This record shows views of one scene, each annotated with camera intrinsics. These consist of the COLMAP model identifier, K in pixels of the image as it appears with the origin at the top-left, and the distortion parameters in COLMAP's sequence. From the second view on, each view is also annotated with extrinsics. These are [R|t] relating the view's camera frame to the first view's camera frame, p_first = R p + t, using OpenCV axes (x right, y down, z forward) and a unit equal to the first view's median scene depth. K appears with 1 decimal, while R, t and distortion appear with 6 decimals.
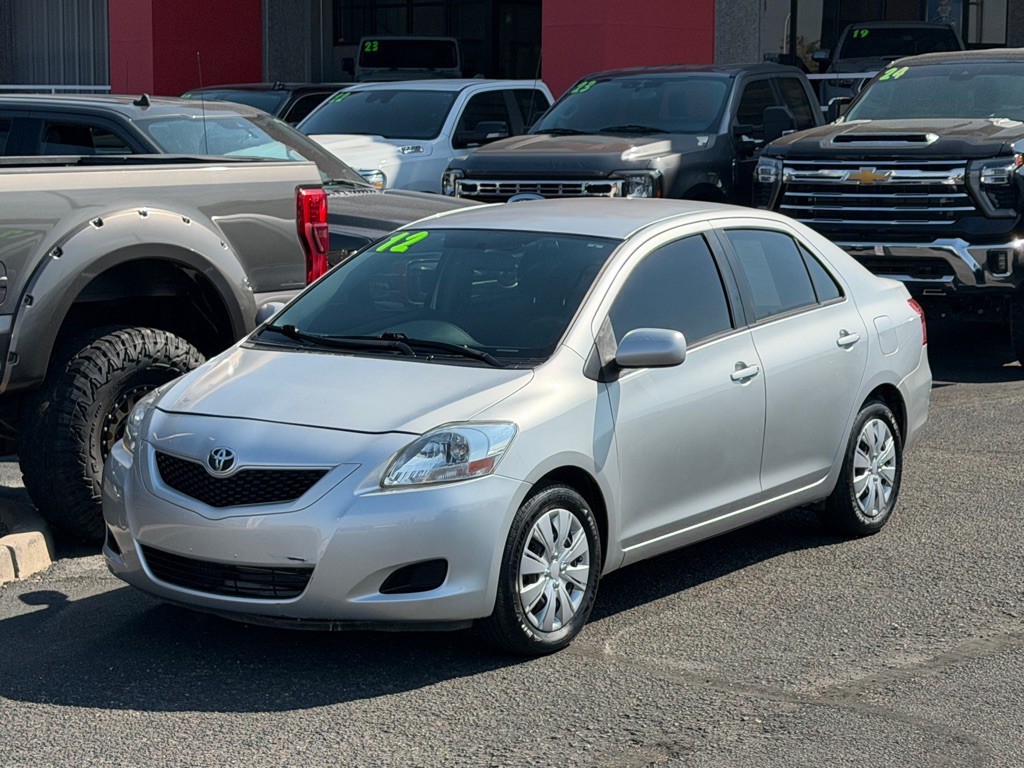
lens RADIAL K [[2243.3, 0, 514.3], [0, 2243.3, 435.0], [0, 0, 1]] dist [0.121035, 0.119579]
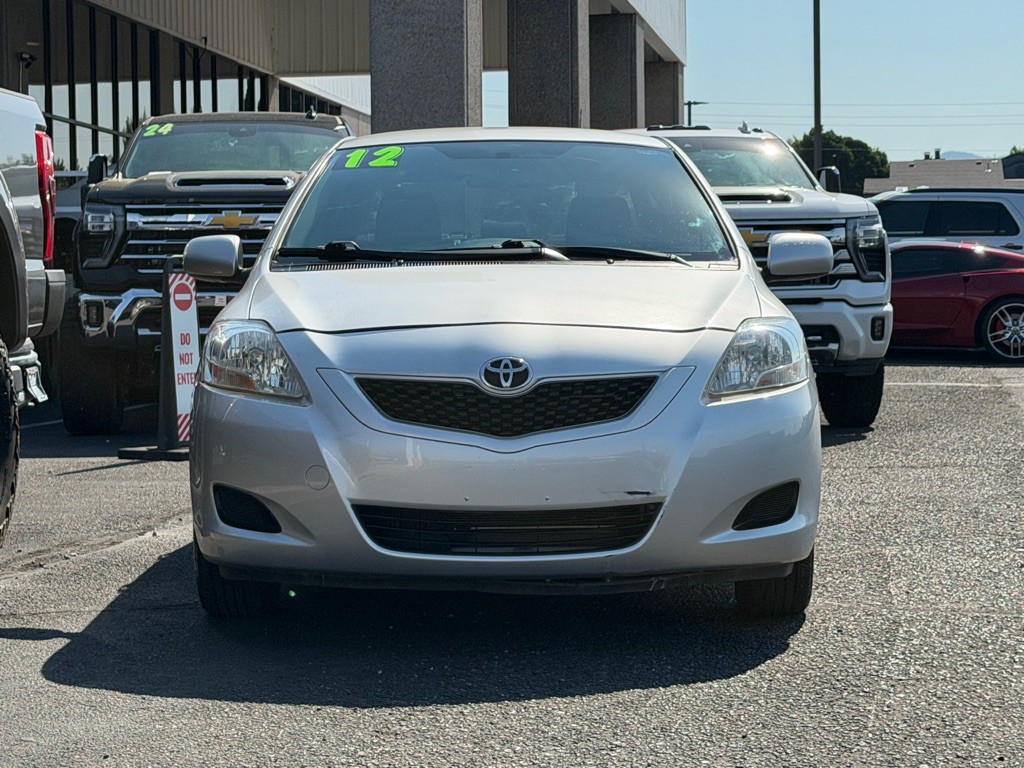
lens RADIAL K [[2243.3, 0, 514.3], [0, 2243.3, 435.0], [0, 0, 1]] dist [0.121035, 0.119579]
pose [[0.823006, -0.038482, 0.566728, -0.274478], [0.088488, 0.994208, -0.060994, 0.038366], [-0.561098, 0.100347, 0.821644, 0.195663]]
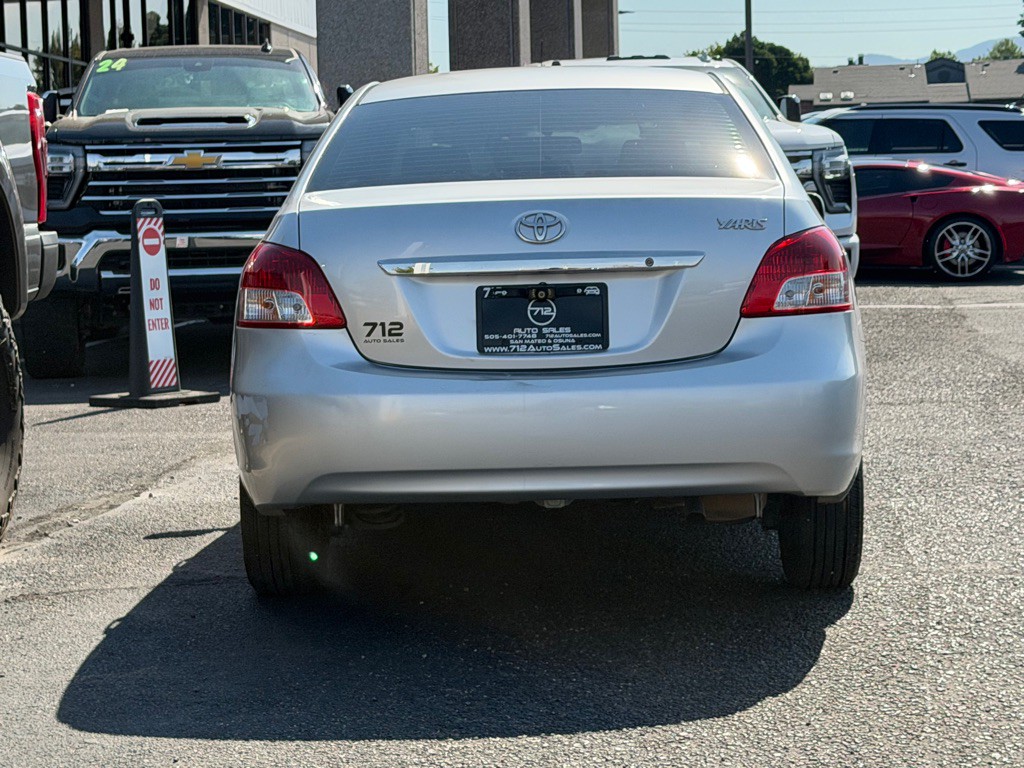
lens RADIAL K [[2247.5, 0, 512.6], [0, 2247.5, 416.8], [0, 0, 1]] dist [0.113836, 0.243168]
pose [[0.803151, -0.070400, 0.591601, -0.288523], [0.106312, 0.993992, -0.026043, 0.025228], [-0.586213, 0.083811, 0.805810, 0.205844]]
